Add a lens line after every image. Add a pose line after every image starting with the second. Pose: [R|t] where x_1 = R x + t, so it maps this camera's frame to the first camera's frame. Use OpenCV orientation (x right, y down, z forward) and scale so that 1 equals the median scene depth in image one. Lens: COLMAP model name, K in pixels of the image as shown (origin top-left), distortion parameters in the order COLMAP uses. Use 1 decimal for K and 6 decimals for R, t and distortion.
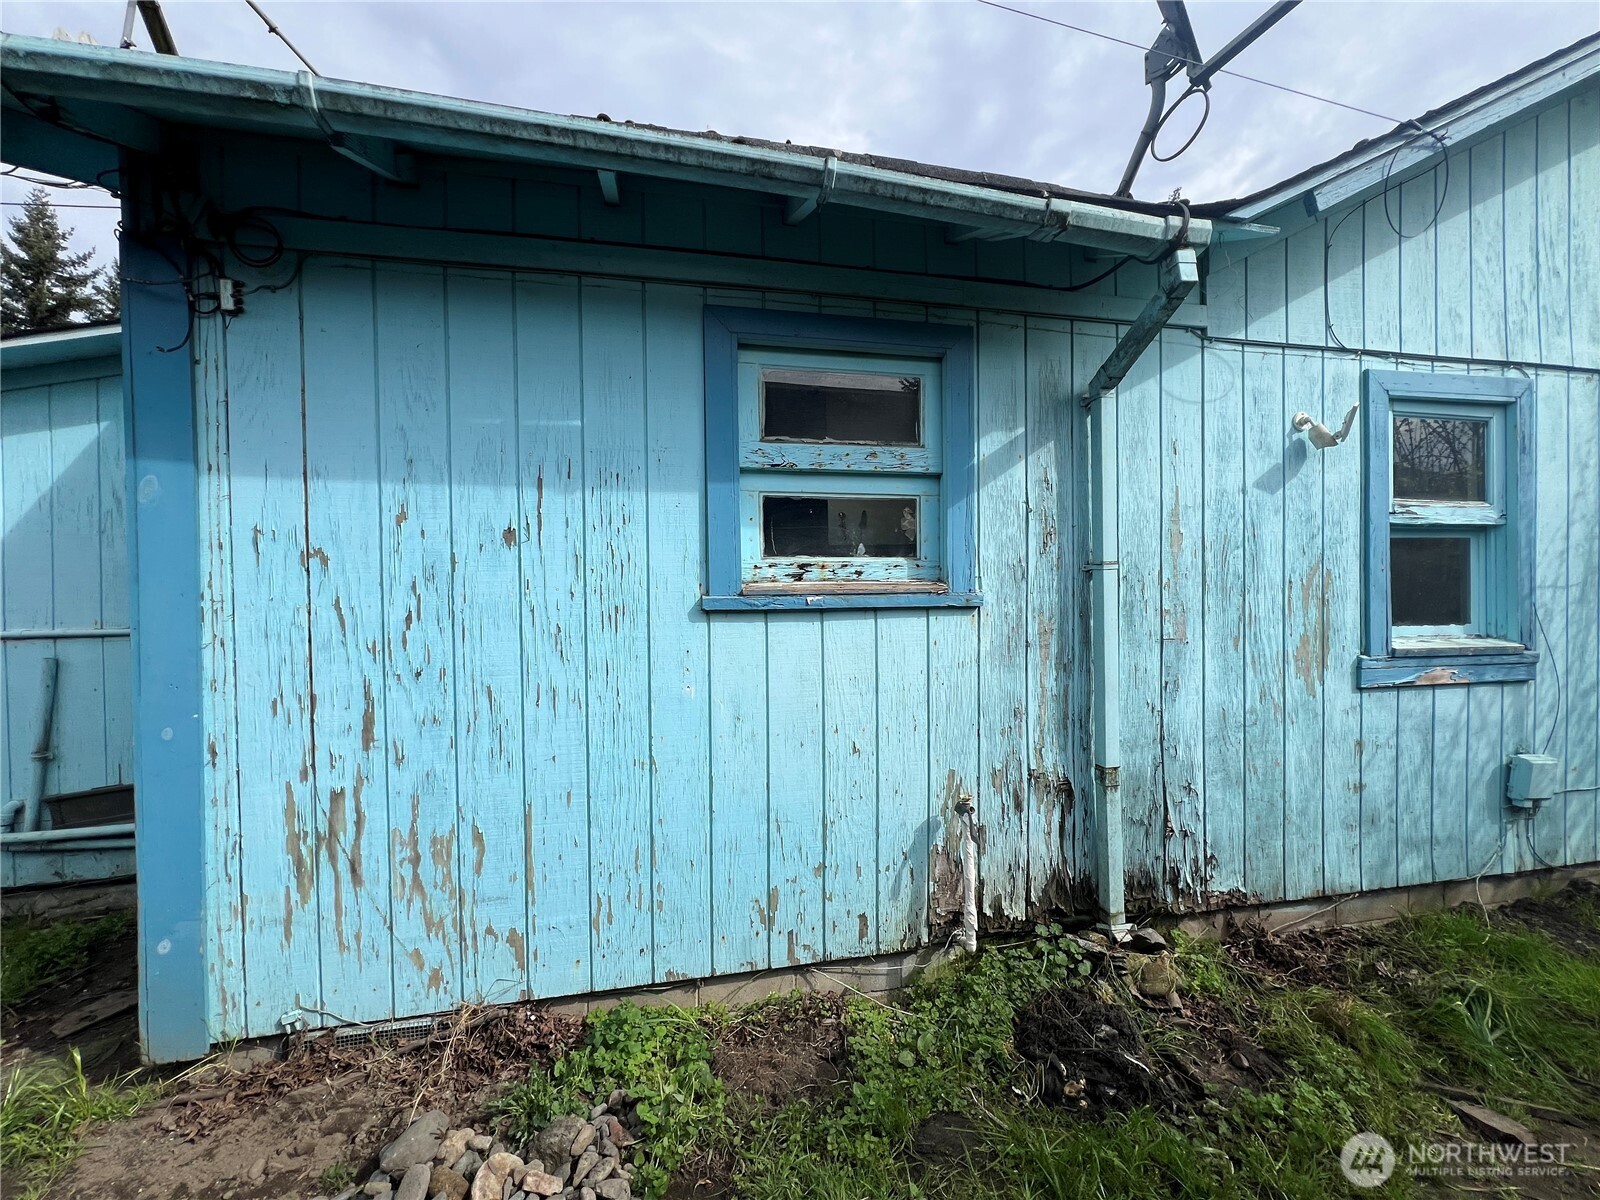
lens RADIAL K [[639.3, 0, 795.6], [0, 639.3, 596.1], [0, 0, 1]] dist [-0.001265, -0.000211]
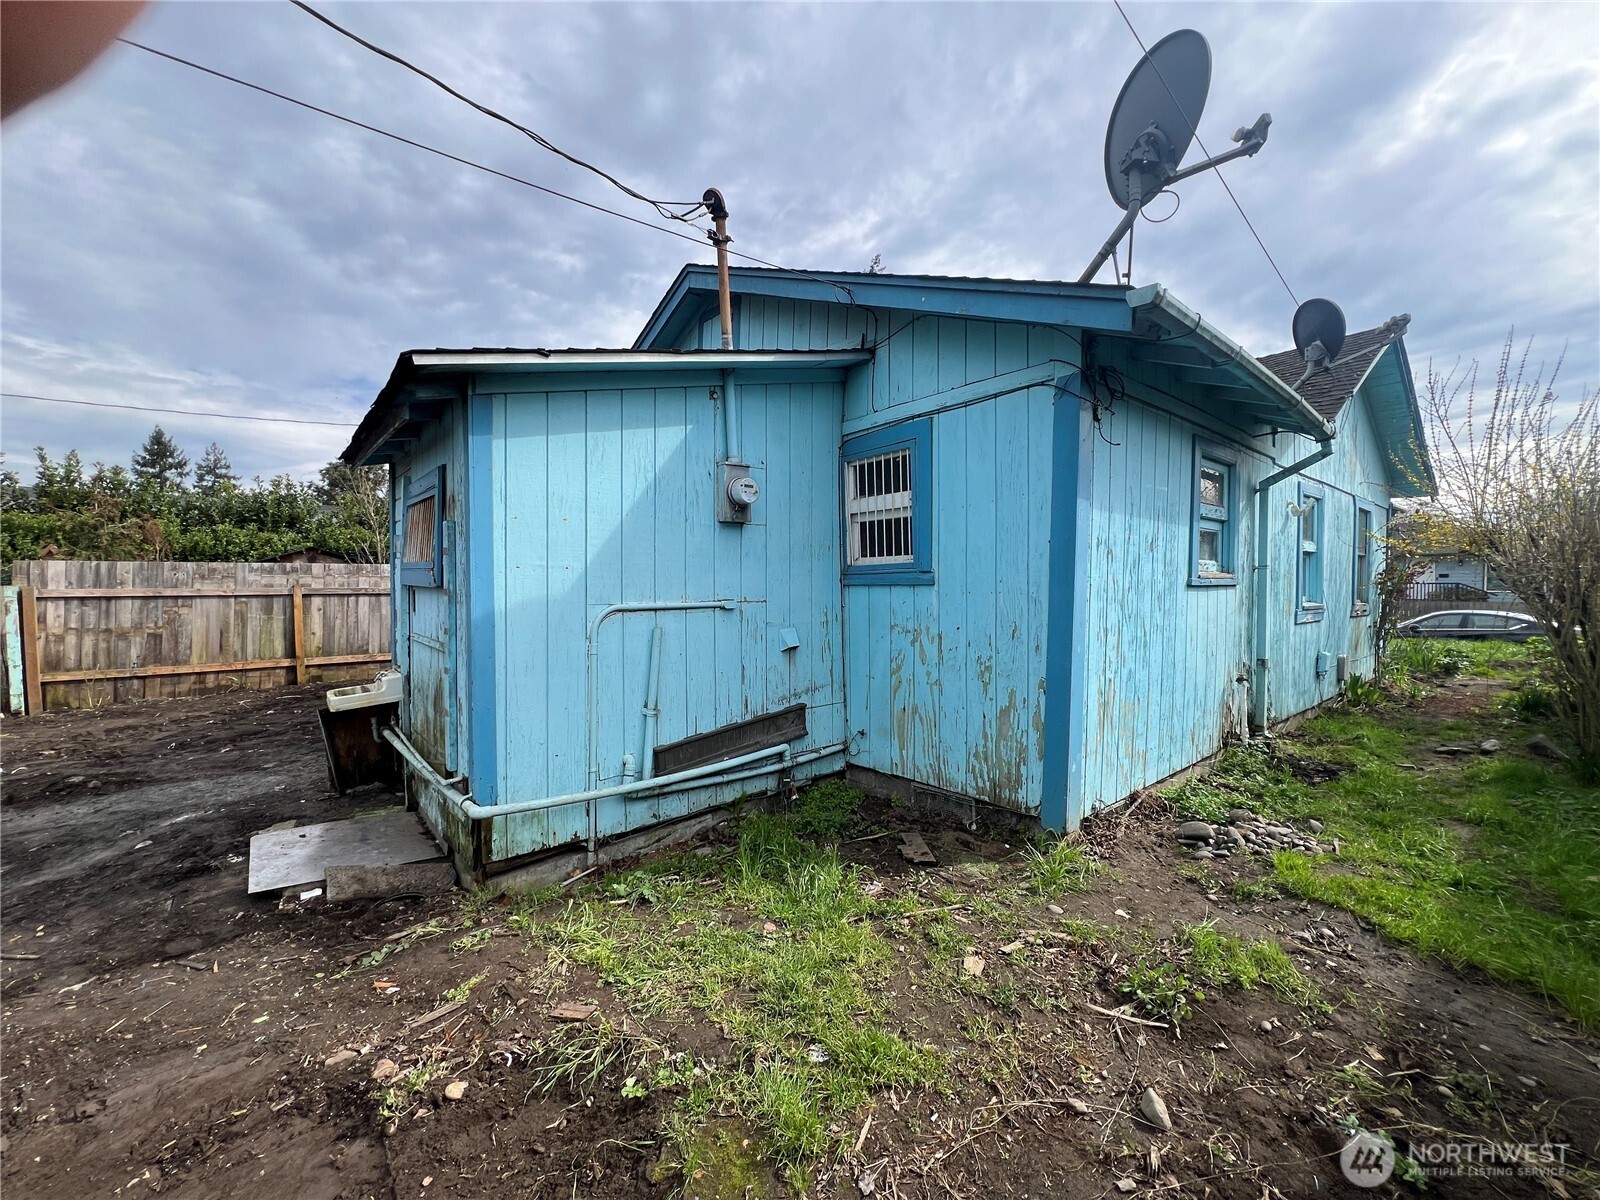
lens RADIAL K [[639.3, 0, 795.6], [0, 639.3, 596.1], [0, 0, 1]] dist [-0.001265, -0.000211]
pose [[0.883897, -0.000705, 0.467680, -1.482066], [-0.004255, 0.999945, 0.009549, 0.028316], [-0.467661, -0.010431, 0.883846, -0.131650]]
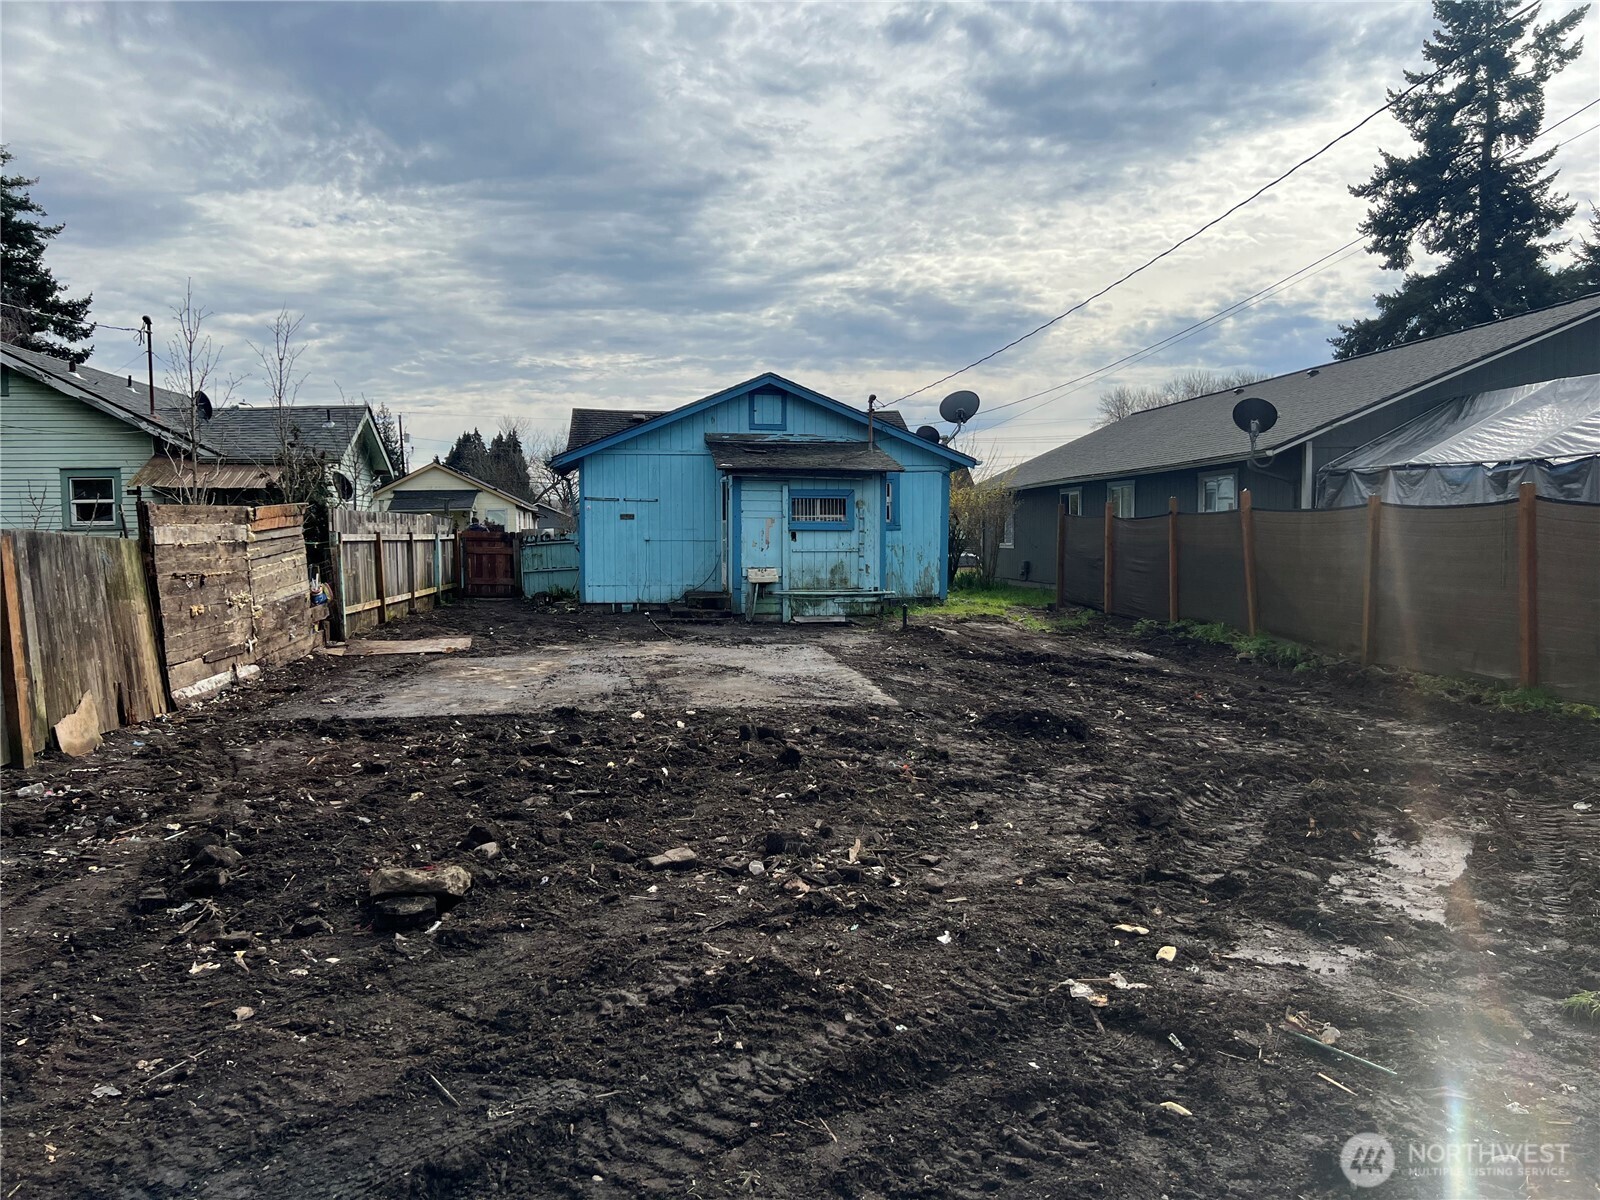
lens RADIAL K [[1359.7, 0, 818.3], [0, 1359.7, 602.9], [0, 0, 1]] dist [0.083161, -0.004602]
pose [[0.067004, -0.040533, 0.996929, -8.556982], [0.013474, 0.999120, 0.039717, 0.120650], [-0.997662, 0.010771, 0.067491, 0.813634]]
